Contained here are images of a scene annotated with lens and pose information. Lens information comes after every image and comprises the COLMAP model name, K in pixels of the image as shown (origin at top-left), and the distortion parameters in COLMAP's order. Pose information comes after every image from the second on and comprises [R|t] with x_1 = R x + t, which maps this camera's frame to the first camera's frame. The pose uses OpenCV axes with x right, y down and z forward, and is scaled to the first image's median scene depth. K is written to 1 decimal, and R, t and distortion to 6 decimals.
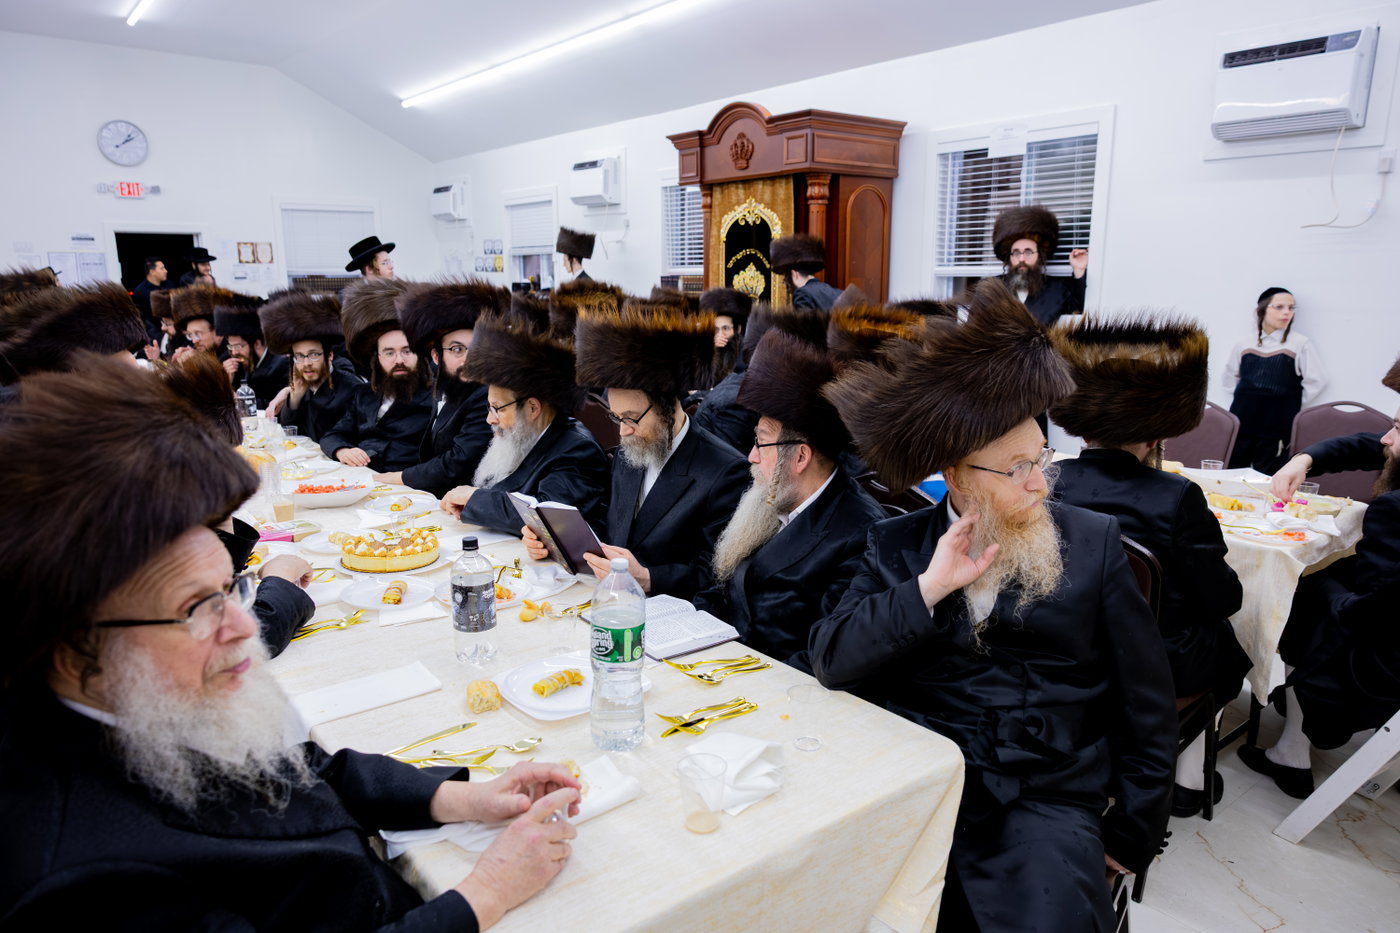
lens RADIAL K [[975.9, 0, 713.9], [0, 975.9, 466.8], [0, 0, 1]] dist [0.003738, 0.004530]
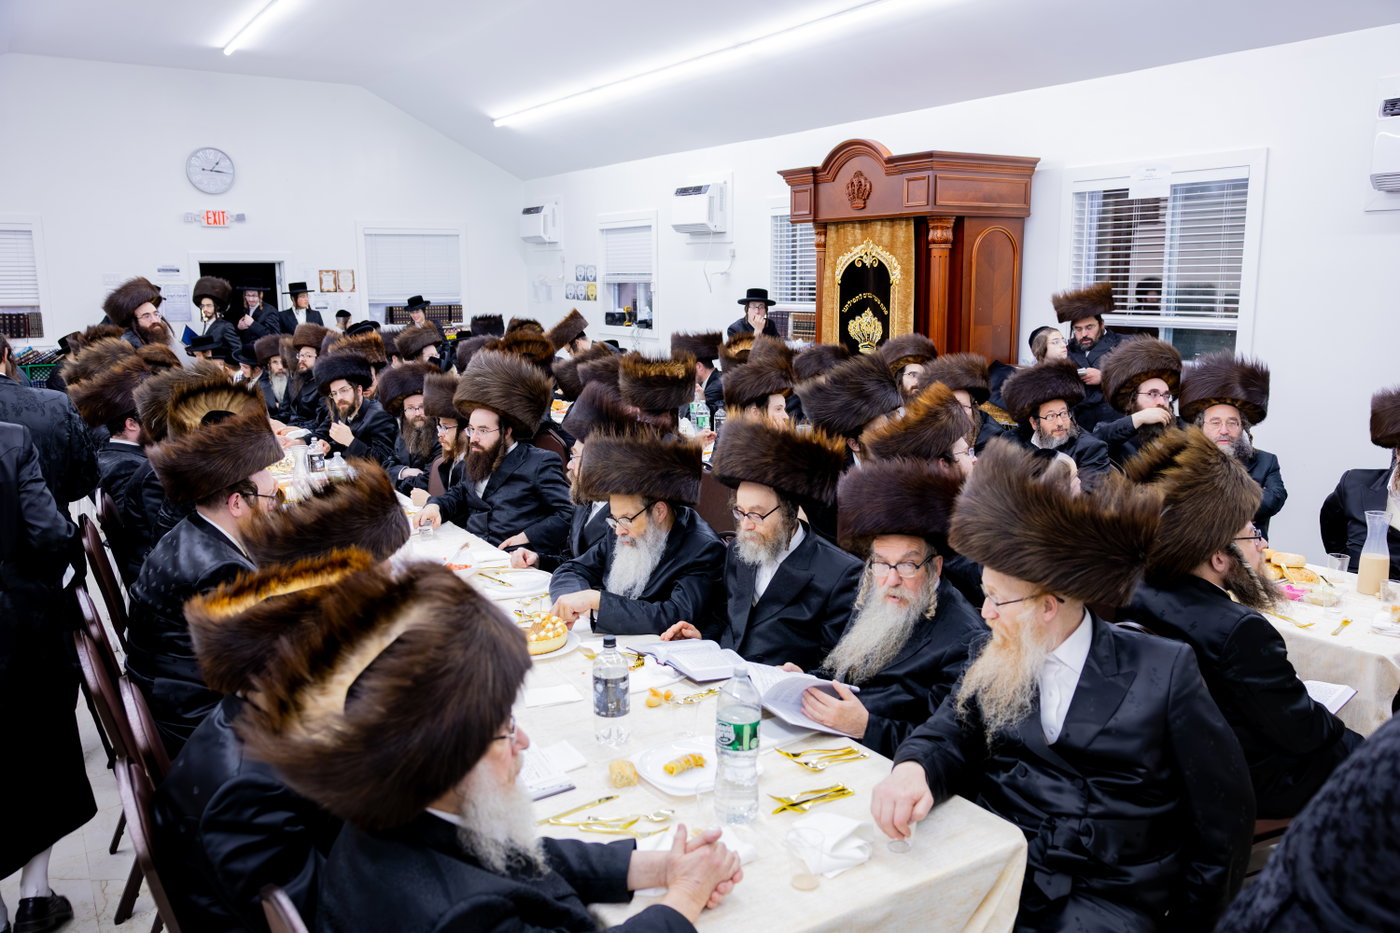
lens RADIAL K [[1141.1, 0, 700.0], [0, 1141.1, 466.5], [0, 0, 1]] dist [-0.012521, 0.005983]
pose [[0.993751, 0.011356, -0.111039, 0.002001], [-0.015045, 0.999360, -0.032444, -0.023252], [0.110599, 0.033912, 0.993286, -0.093405]]
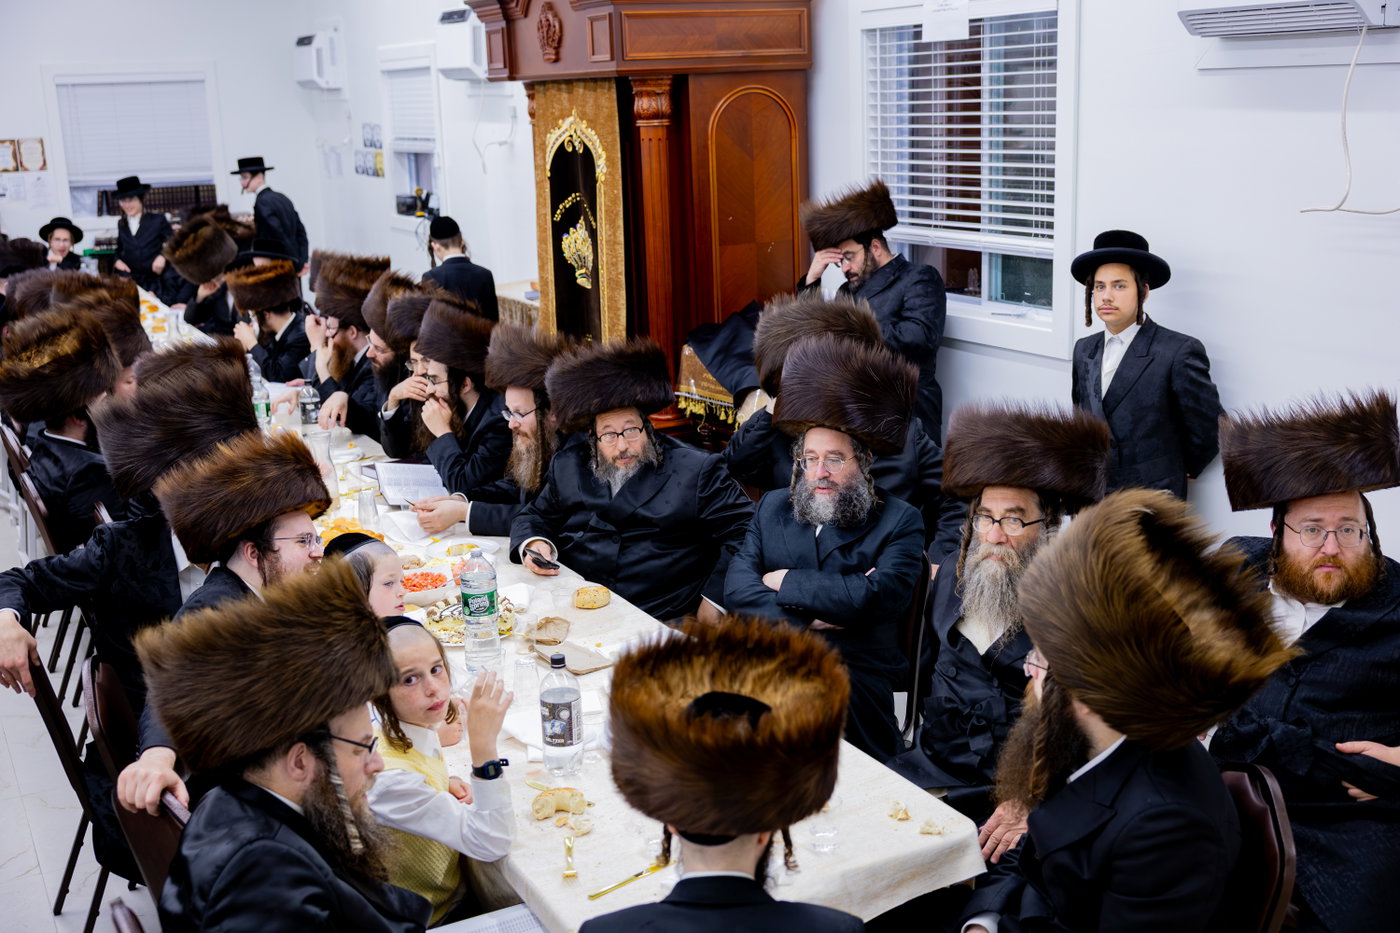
lens RADIAL K [[1618.4, 0, 700.0], [0, 1618.4, 466.5], [0, 0, 1]] dist [0.019566, 0.002781]
pose [[0.988437, -0.001048, -0.151630, 0.282168], [0.004915, 0.999672, 0.025128, -0.087686], [0.151553, -0.025583, 0.988118, 0.032837]]
